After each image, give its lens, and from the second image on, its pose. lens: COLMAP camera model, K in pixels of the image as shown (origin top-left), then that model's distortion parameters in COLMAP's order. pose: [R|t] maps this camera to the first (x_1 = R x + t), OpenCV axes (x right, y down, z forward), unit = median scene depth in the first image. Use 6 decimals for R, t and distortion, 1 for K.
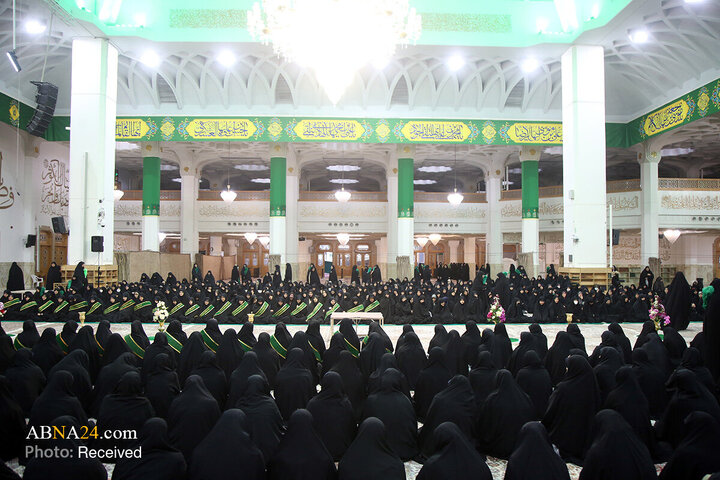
lens RADIAL K [[548.3, 0, 355.8], [0, 548.3, 248.7], [0, 0, 1]] dist [-0.068249, 0.009982]
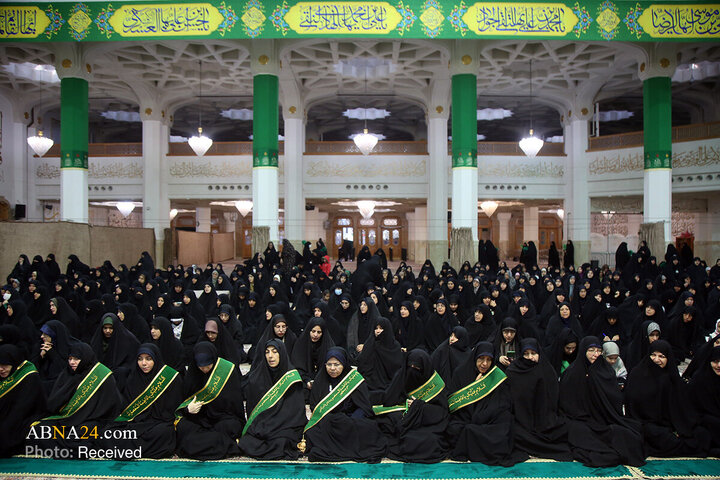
lens RADIAL K [[548.3, 0, 355.8], [0, 548.3, 248.7], [0, 0, 1]] dist [-0.068249, 0.009982]
pose [[0.999109, -0.003846, -0.042021, -0.007224], [0.005362, 0.999337, 0.036020, 0.011163], [0.041855, -0.036213, 0.998467, 0.279714]]
